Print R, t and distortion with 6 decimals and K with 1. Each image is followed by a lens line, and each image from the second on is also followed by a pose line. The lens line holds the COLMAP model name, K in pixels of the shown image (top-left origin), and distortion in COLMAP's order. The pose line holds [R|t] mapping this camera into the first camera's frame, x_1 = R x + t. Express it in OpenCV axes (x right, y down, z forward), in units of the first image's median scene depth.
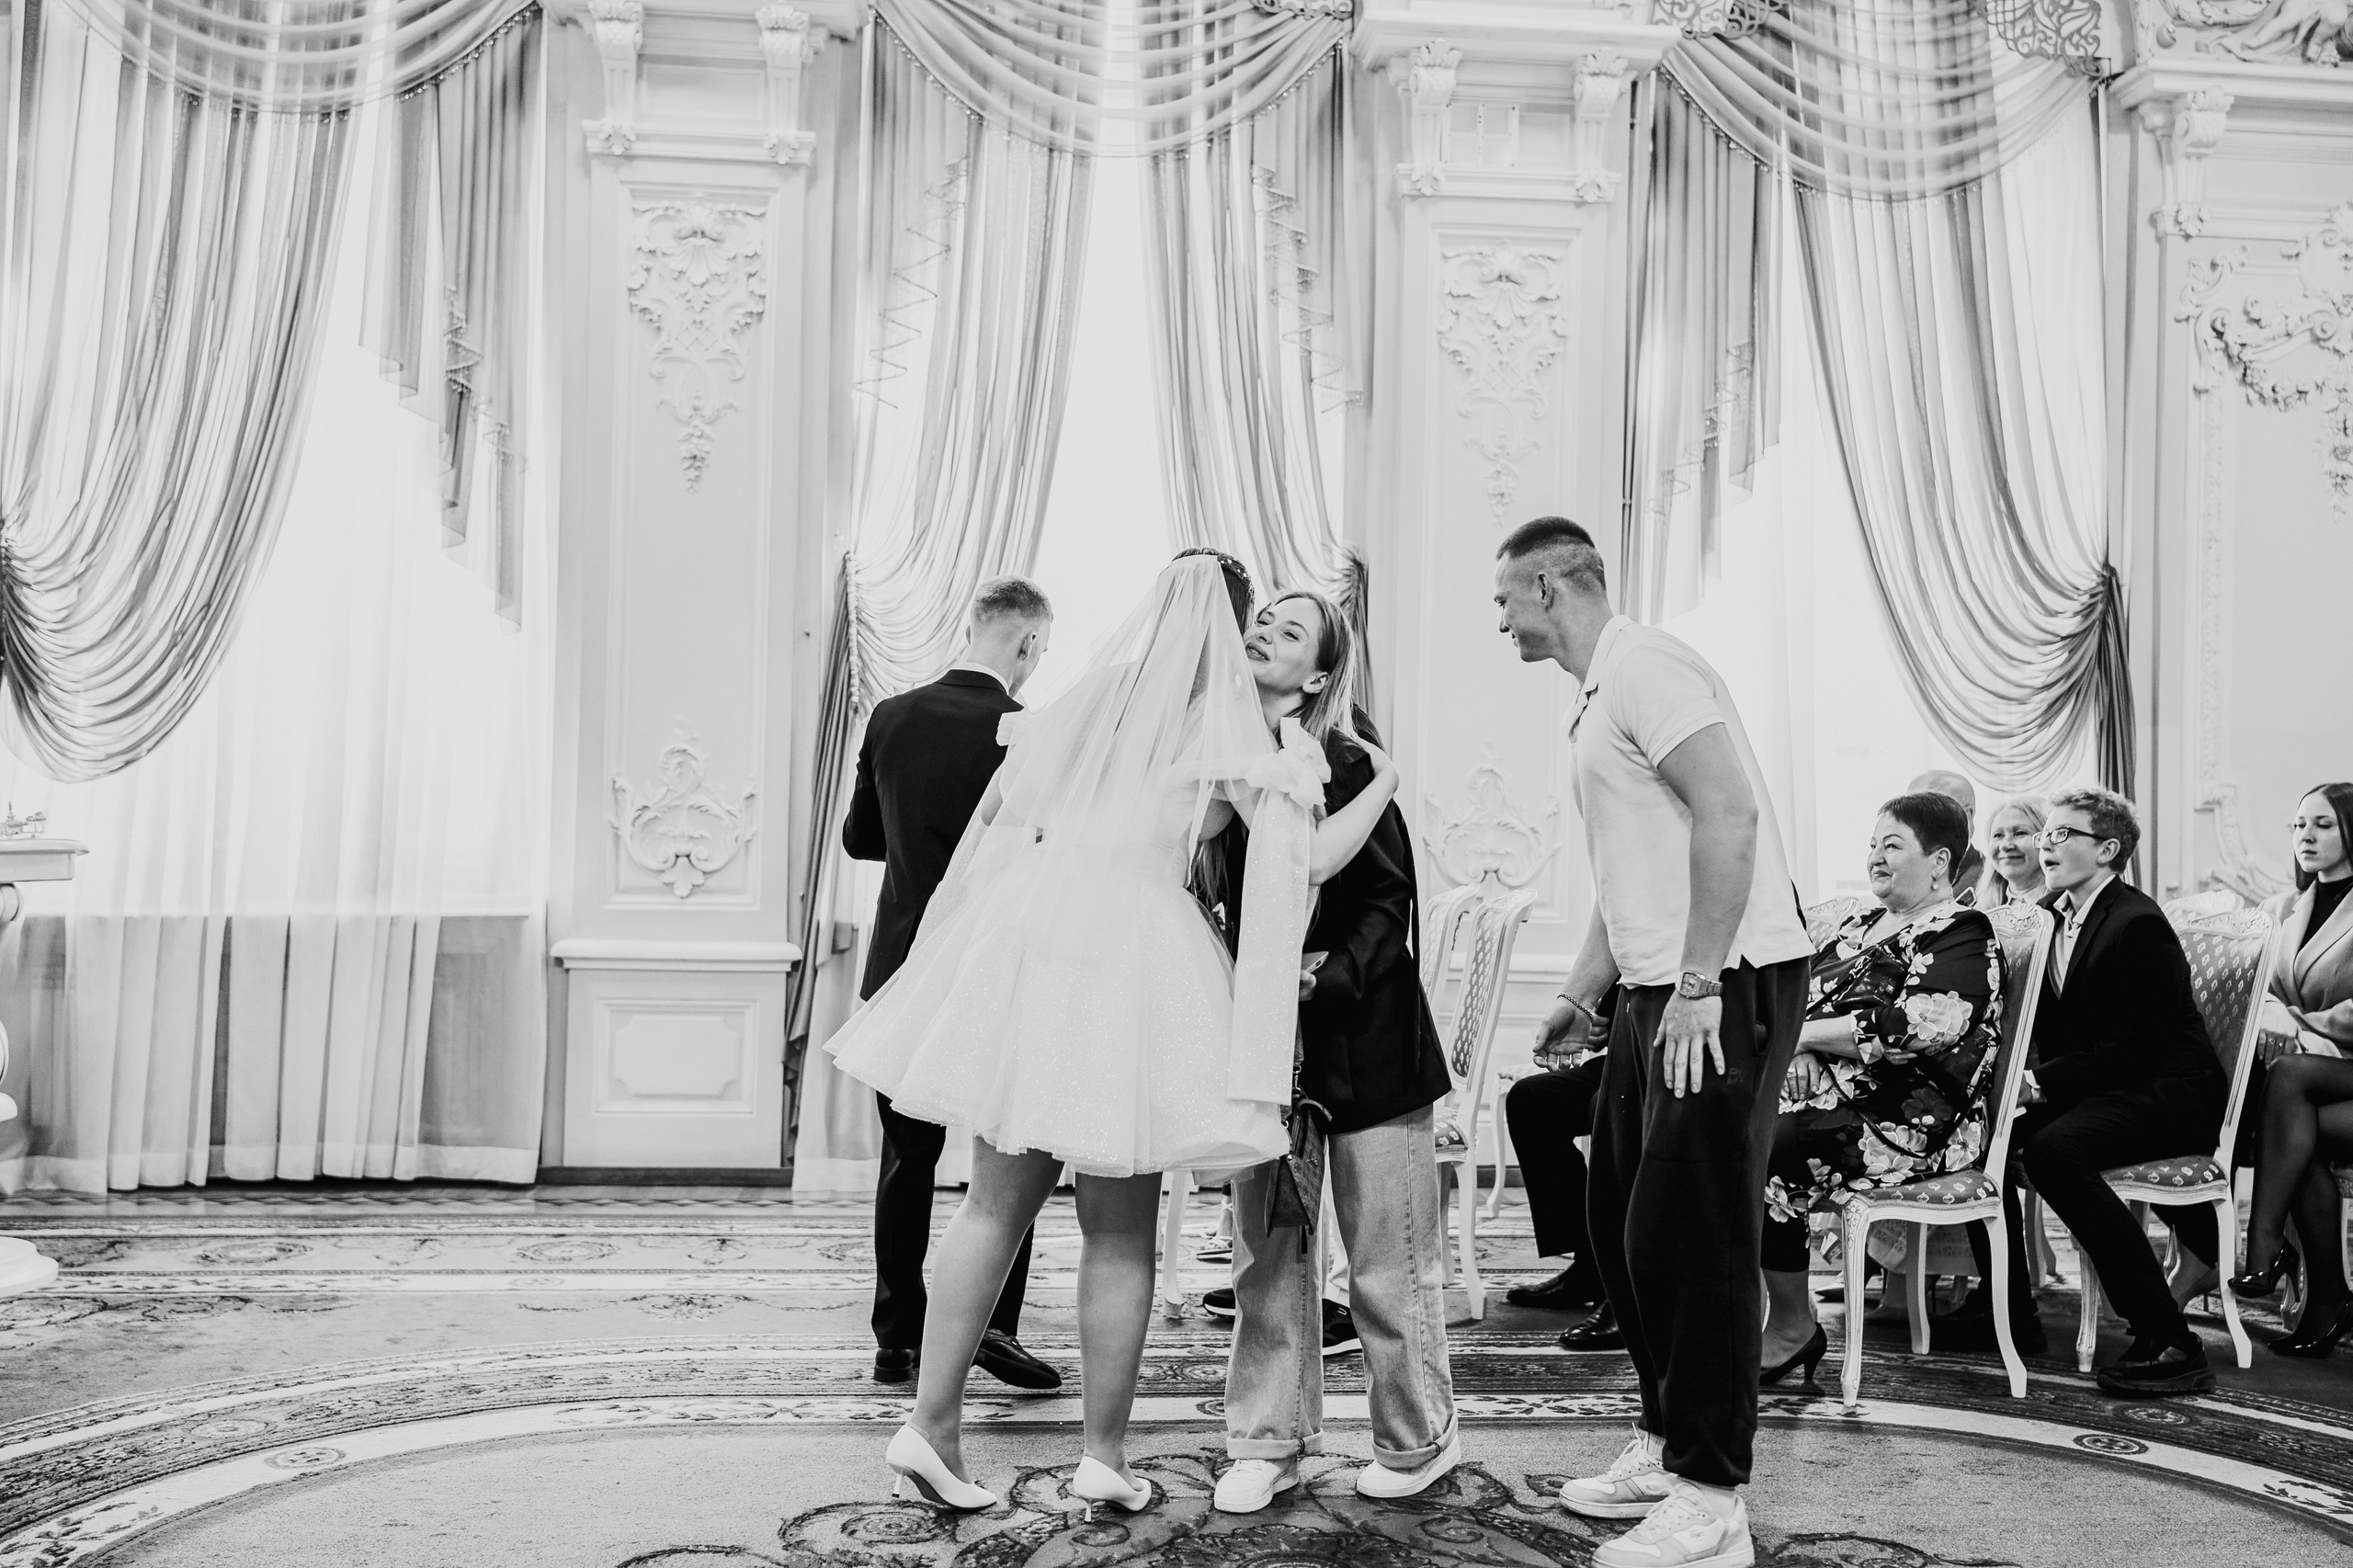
lens RADIAL K [[2262.4, 0, 1191.3], [0, 2262.4, 786.1], [0, 0, 1]] dist [0.025632, -0.011536]
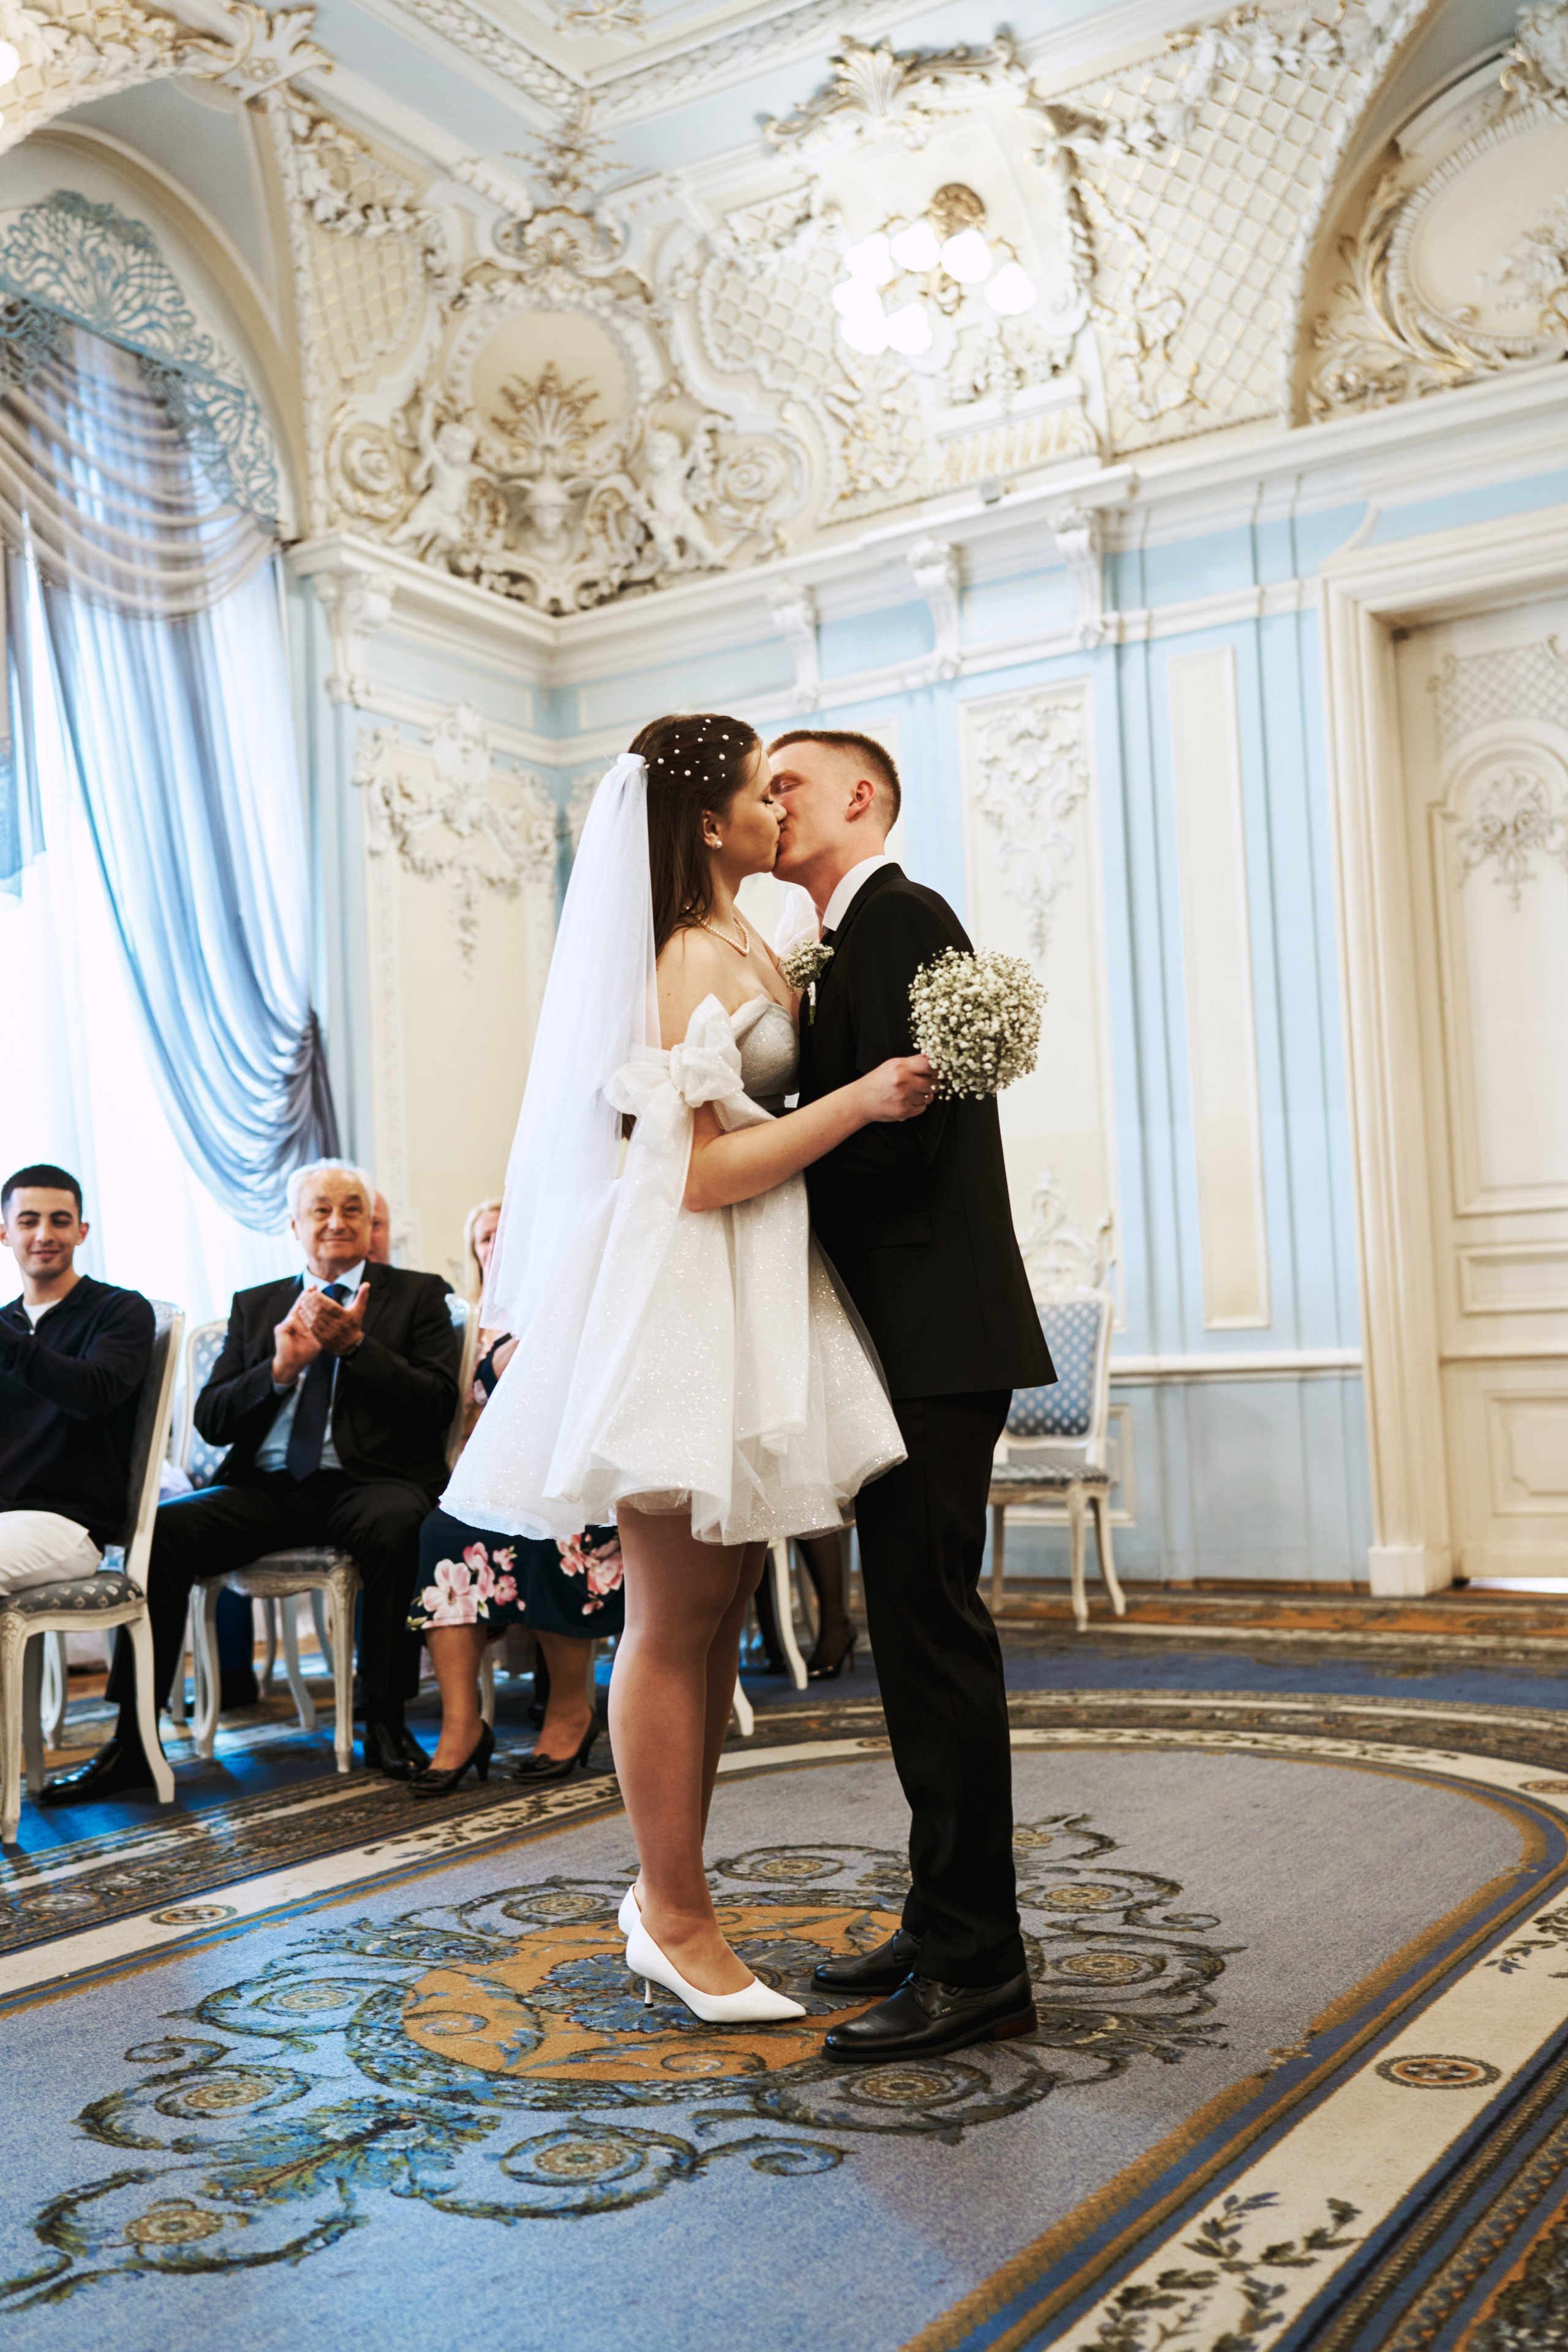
lens RADIAL K [[2328.1, 0, 812.0], [0, 2328.1, 1173.5], [0, 0, 1]] dist [0.047262, -0.046364]
pose [[0.611640, 0.011067, 0.791059, -0.307935], [0.047592, 0.997577, -0.050753, 0.042863], [-0.789703, 0.068691, 0.609631, 0.196163]]
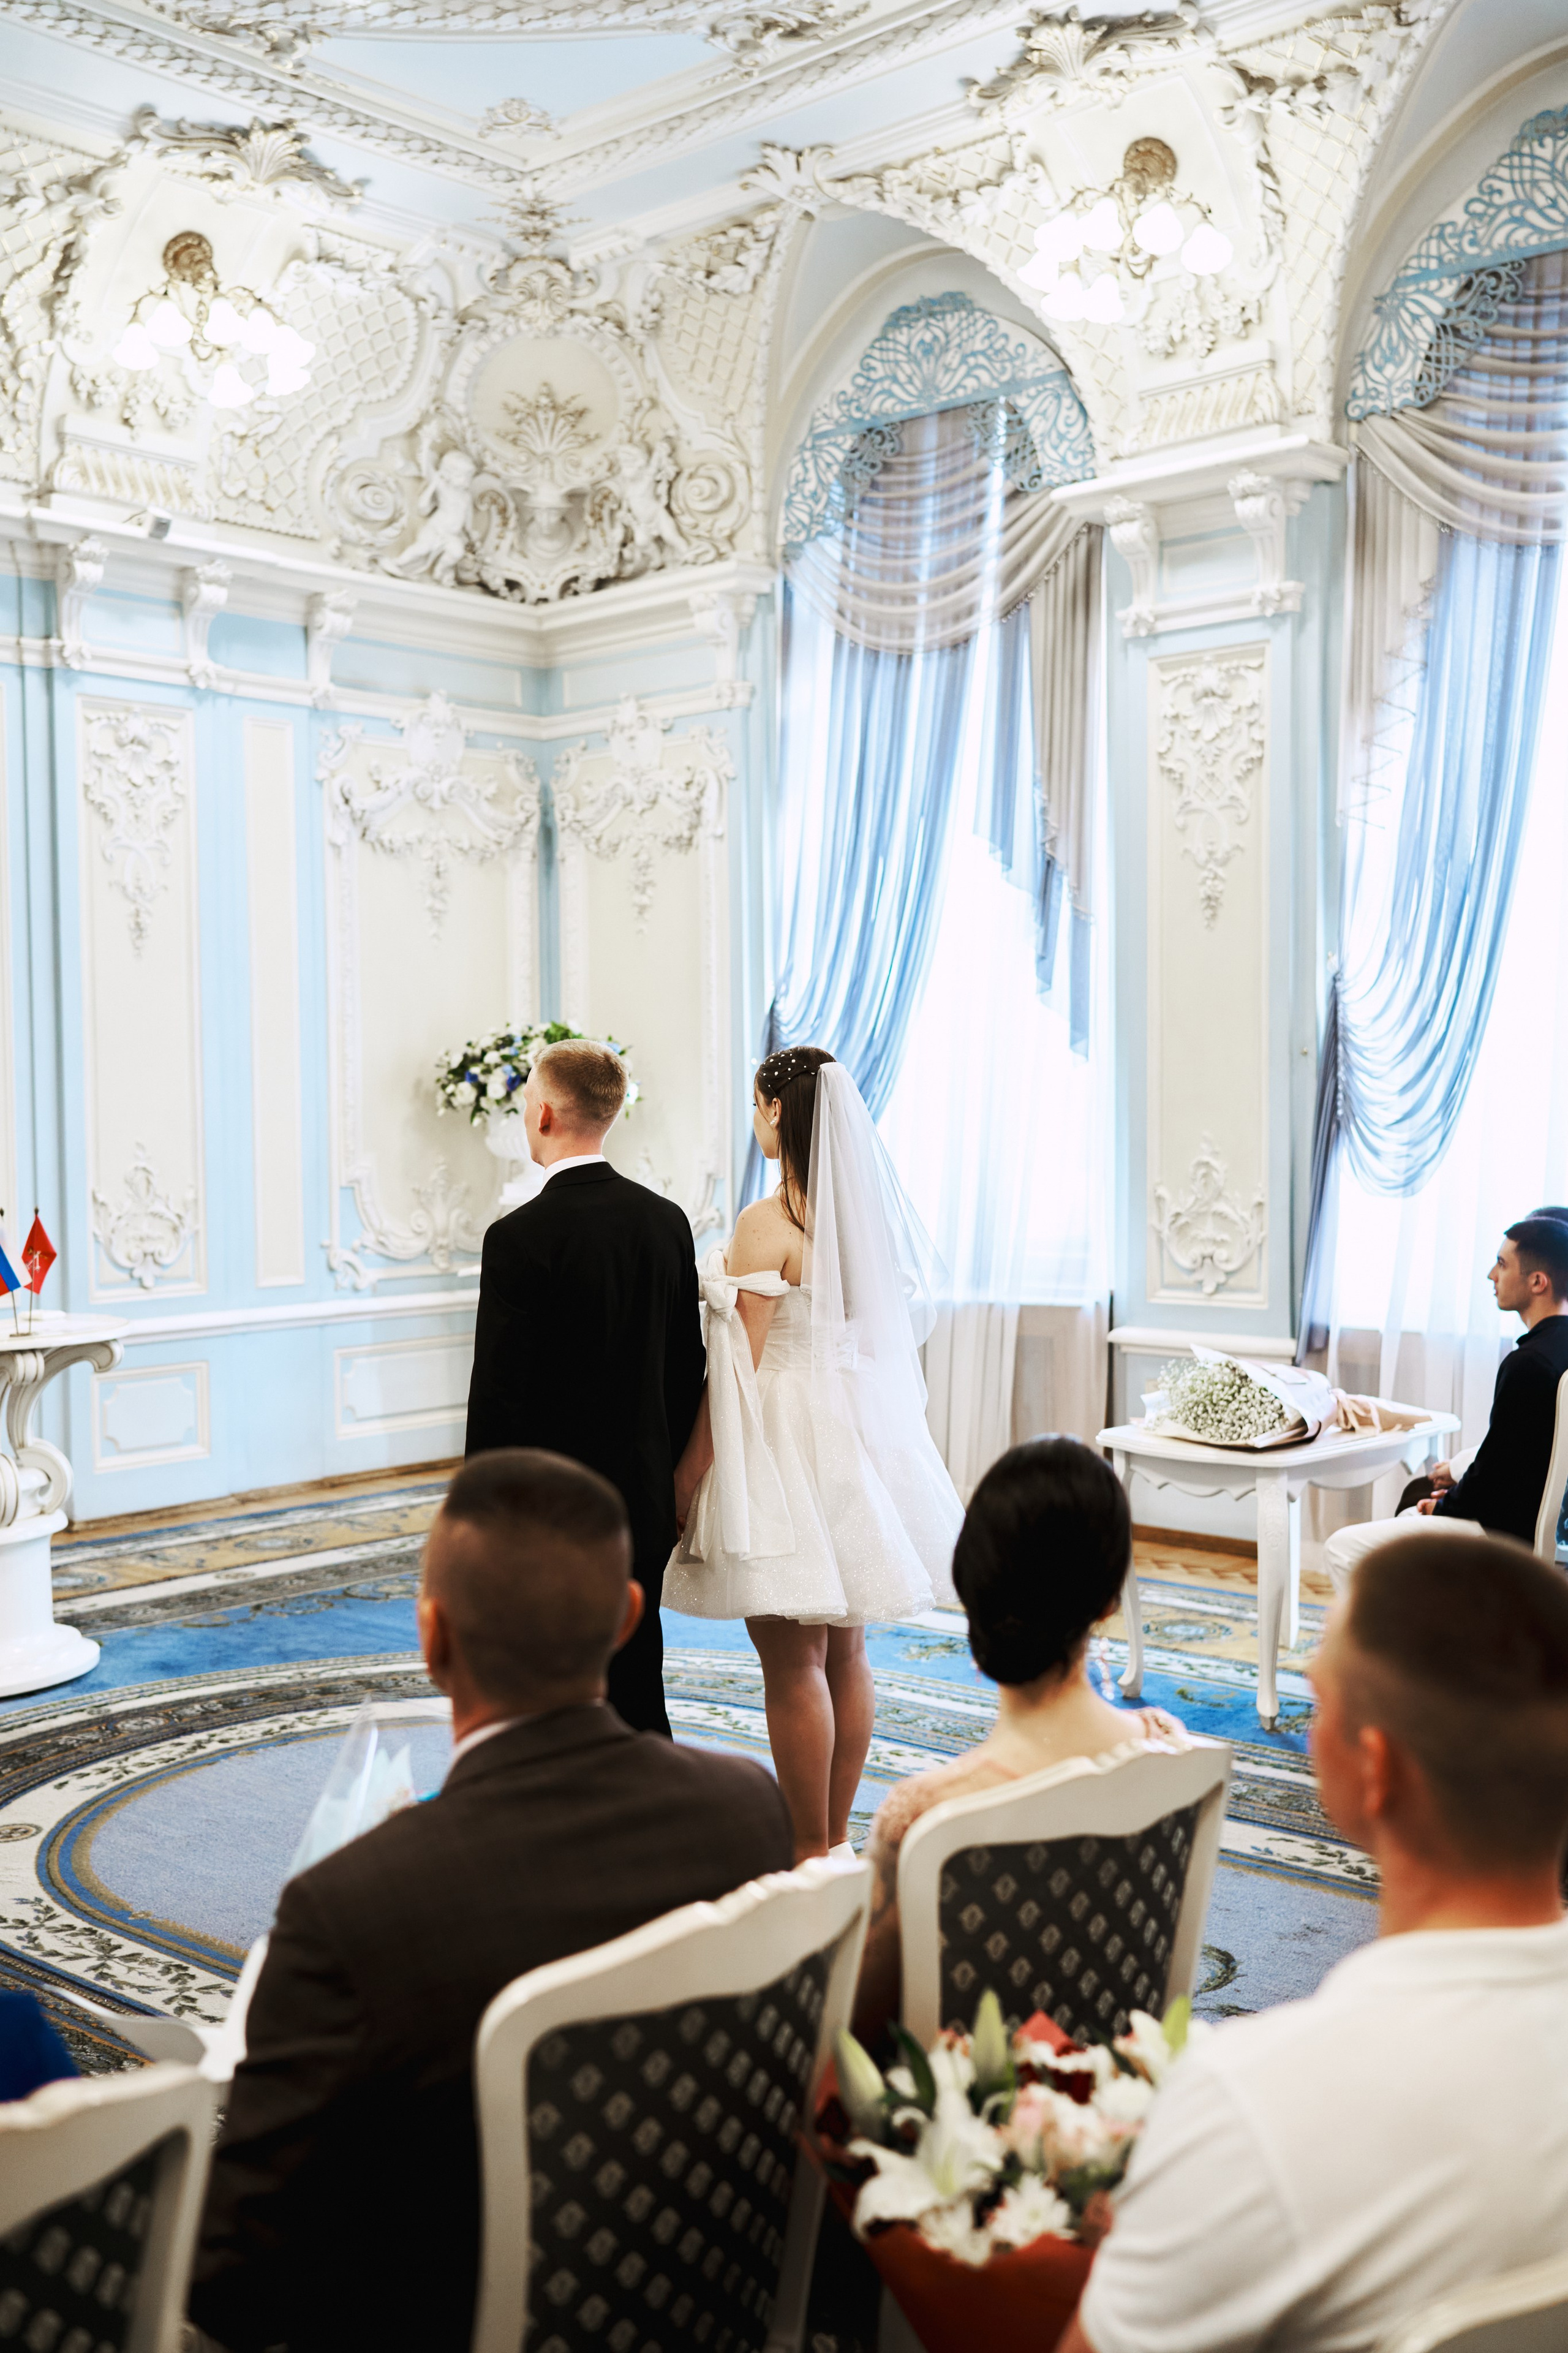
lens RADIAL K [[2356.1, 0, 783.6], [0, 2356.1, 1175.6], [0, 0, 1]] dist [0.030766, -0.012361]
pose [[0.667238, -0.001376, -0.744843, 0.491388], [0.032719, 0.999087, 0.027465, -0.047147], [0.744125, -0.042696, 0.666674, 0.069875]]
